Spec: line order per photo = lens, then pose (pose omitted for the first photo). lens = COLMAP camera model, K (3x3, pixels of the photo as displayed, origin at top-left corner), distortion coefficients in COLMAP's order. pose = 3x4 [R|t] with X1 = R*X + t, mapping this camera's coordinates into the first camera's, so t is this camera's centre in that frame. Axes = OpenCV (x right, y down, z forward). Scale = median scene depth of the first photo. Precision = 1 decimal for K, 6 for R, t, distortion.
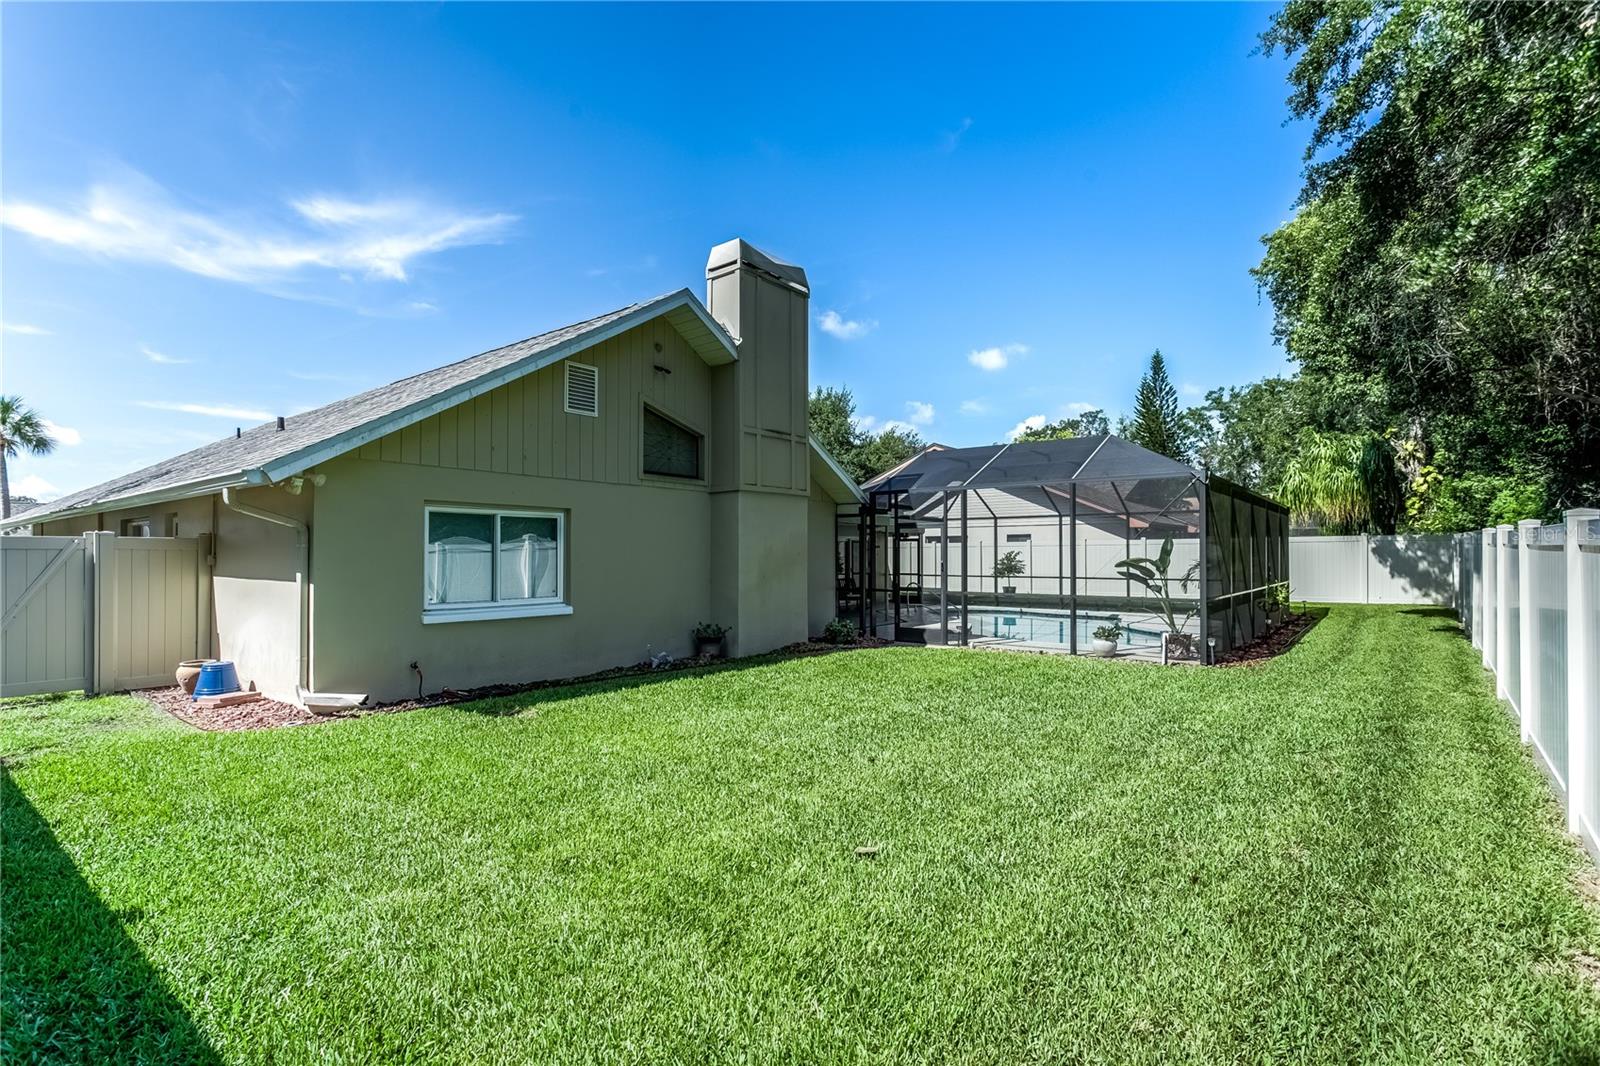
lens RADIAL K [[787.8, 0, 799.2], [0, 787.8, 540.3], [0, 0, 1]] dist [0.007762, -0.002463]
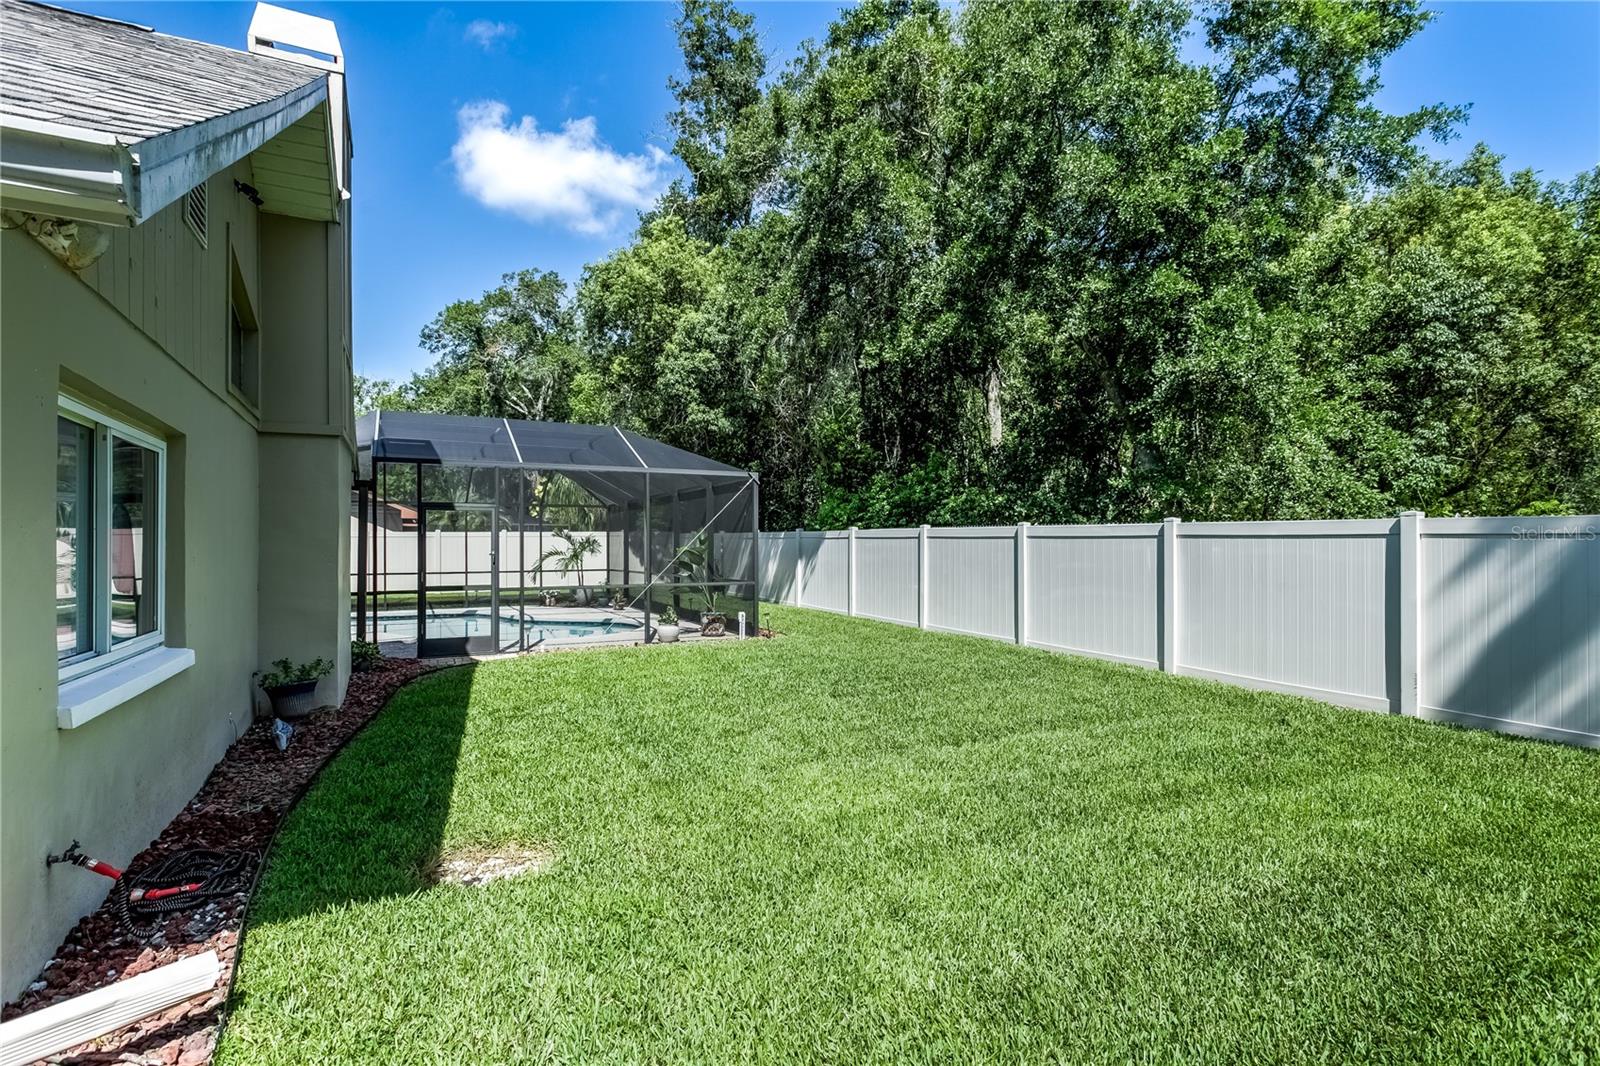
lens RADIAL K [[787.8, 0, 799.6], [0, 787.8, 546.7], [0, 0, 1]] dist [0.007762, -0.002463]
pose [[0.382437, 0.004201, 0.923972, -0.379531], [-0.015544, 0.999877, 0.001887, 0.011896], [-0.923851, -0.015084, 0.382455, 0.329821]]
